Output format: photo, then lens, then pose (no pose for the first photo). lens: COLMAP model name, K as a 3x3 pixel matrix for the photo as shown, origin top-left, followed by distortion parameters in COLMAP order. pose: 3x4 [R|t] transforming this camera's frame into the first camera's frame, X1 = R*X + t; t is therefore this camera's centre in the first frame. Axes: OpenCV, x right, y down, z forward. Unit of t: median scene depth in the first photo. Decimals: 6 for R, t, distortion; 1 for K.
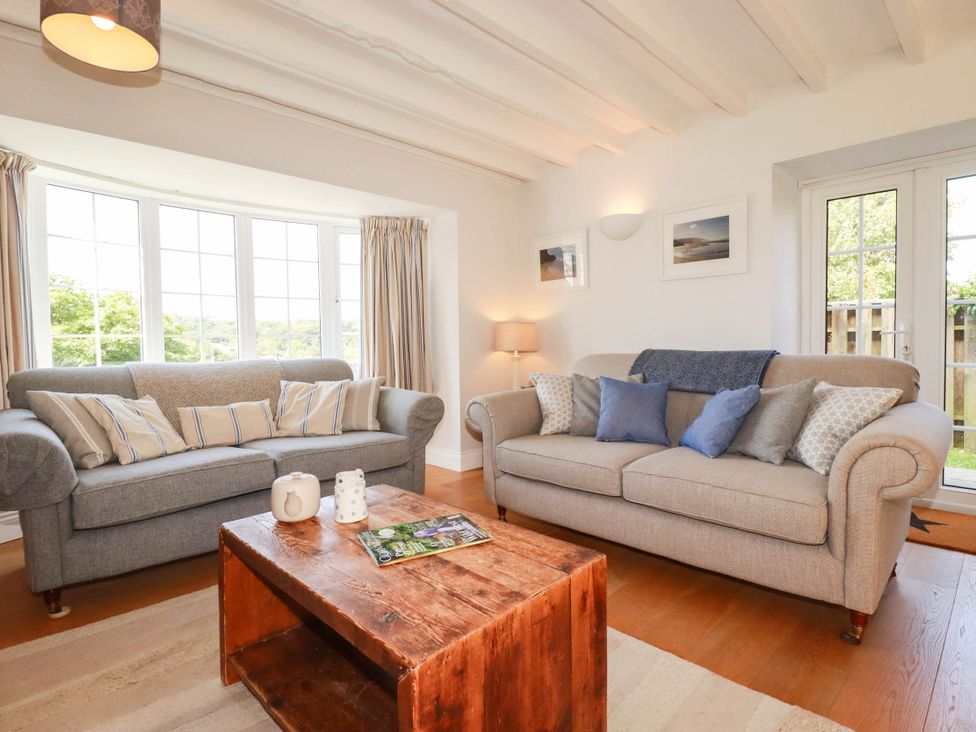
lens RADIAL K [[528.7, 0, 490.5], [0, 528.7, 357.2], [0, 0, 1]] dist [-0.003892, -0.014950]
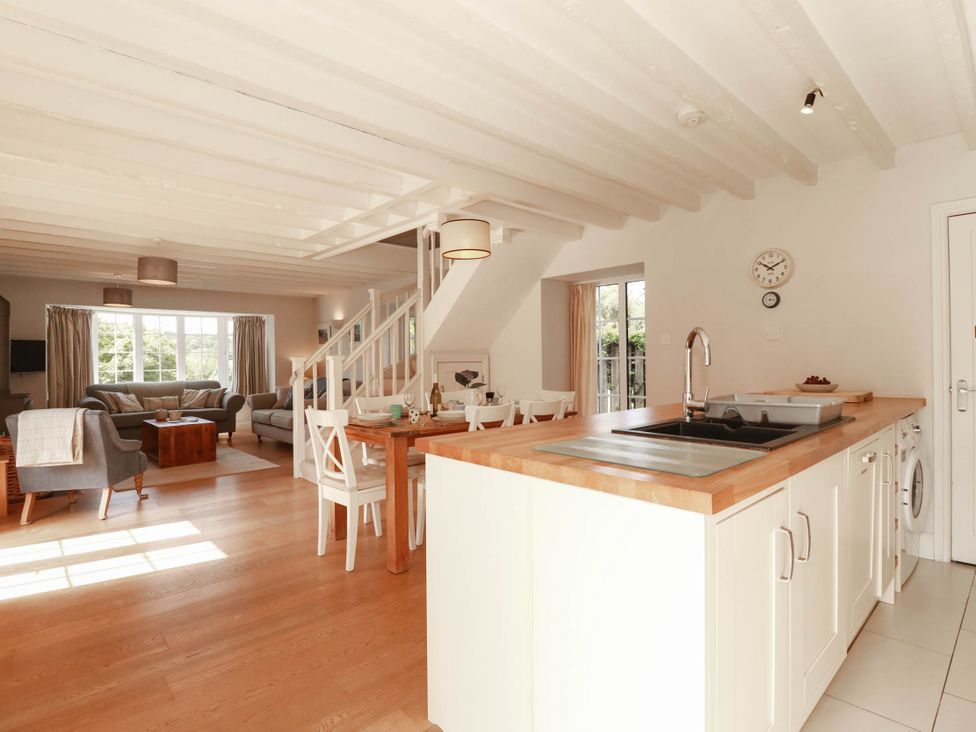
lens RADIAL K [[528.7, 0, 490.5], [0, 528.7, 357.2], [0, 0, 1]] dist [-0.003892, -0.014950]
pose [[0.999708, 0.000592, -0.024160, 1.227033], [-0.001331, 0.999531, -0.030583, -0.034520], [0.024130, 0.030606, 0.999240, -1.634866]]
